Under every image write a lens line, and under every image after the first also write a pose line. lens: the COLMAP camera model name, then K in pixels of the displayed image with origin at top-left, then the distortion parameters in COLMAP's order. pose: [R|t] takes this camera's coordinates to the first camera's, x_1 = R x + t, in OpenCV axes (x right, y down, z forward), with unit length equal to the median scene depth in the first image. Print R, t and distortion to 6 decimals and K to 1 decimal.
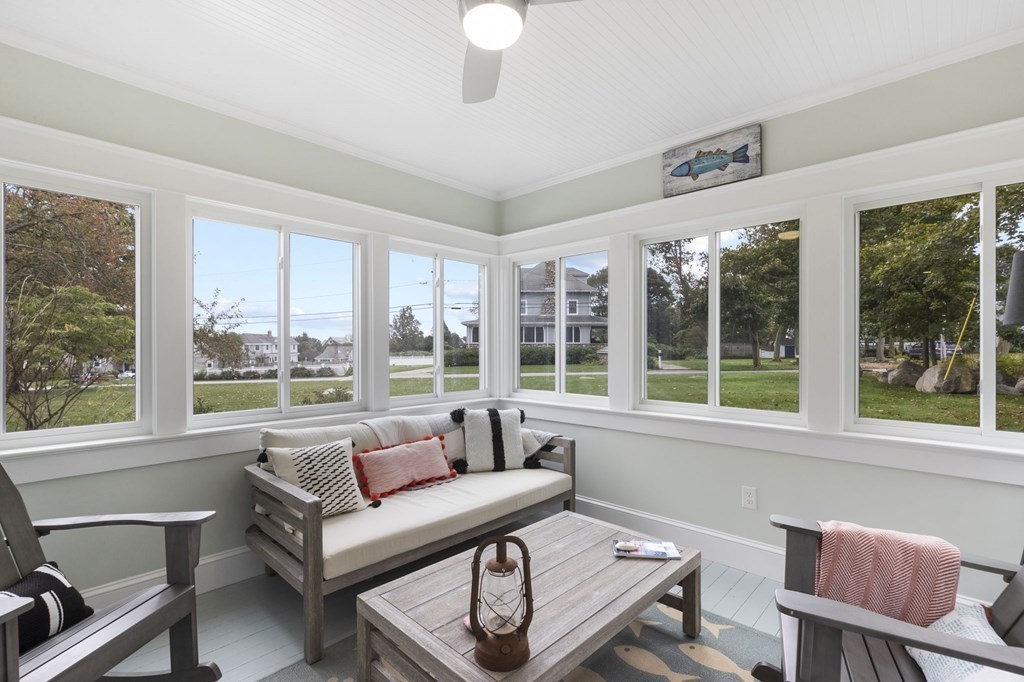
lens RADIAL K [[463.2, 0, 515.1], [0, 463.2, 345.8], [0, 0, 1]] dist [-0.014305, 0.001577]
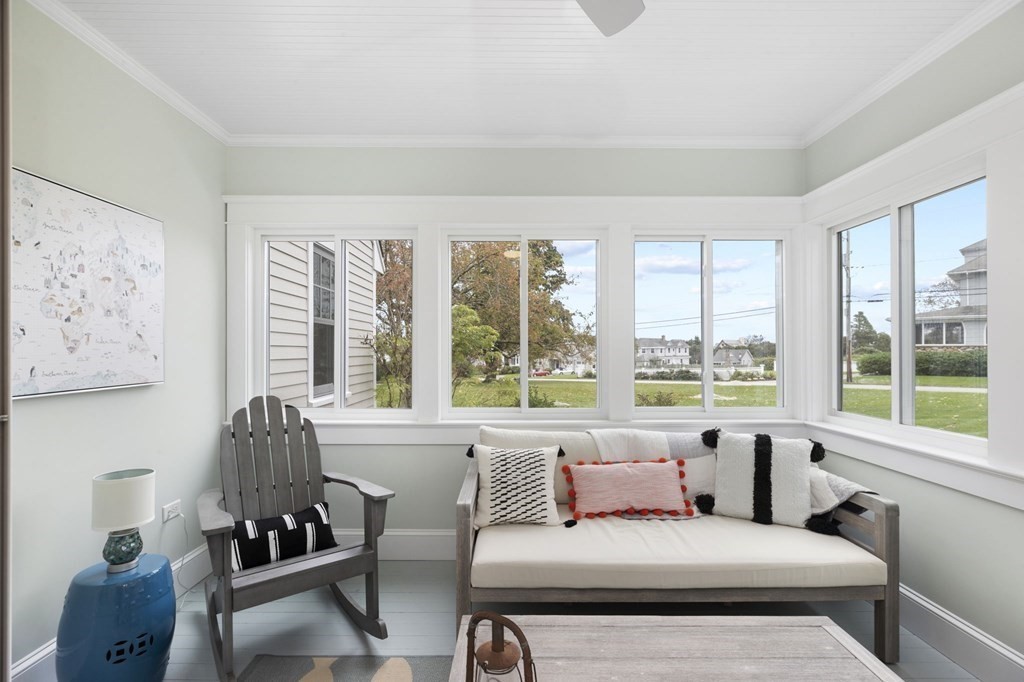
lens RADIAL K [[463.2, 0, 511.2], [0, 463.2, 347.3], [0, 0, 1]] dist [-0.014305, 0.001577]
pose [[0.686029, -0.005881, -0.727550, 0.239944], [0.003267, 0.999982, -0.005002, 0.000548], [0.727567, 0.001055, 0.686036, 0.247767]]
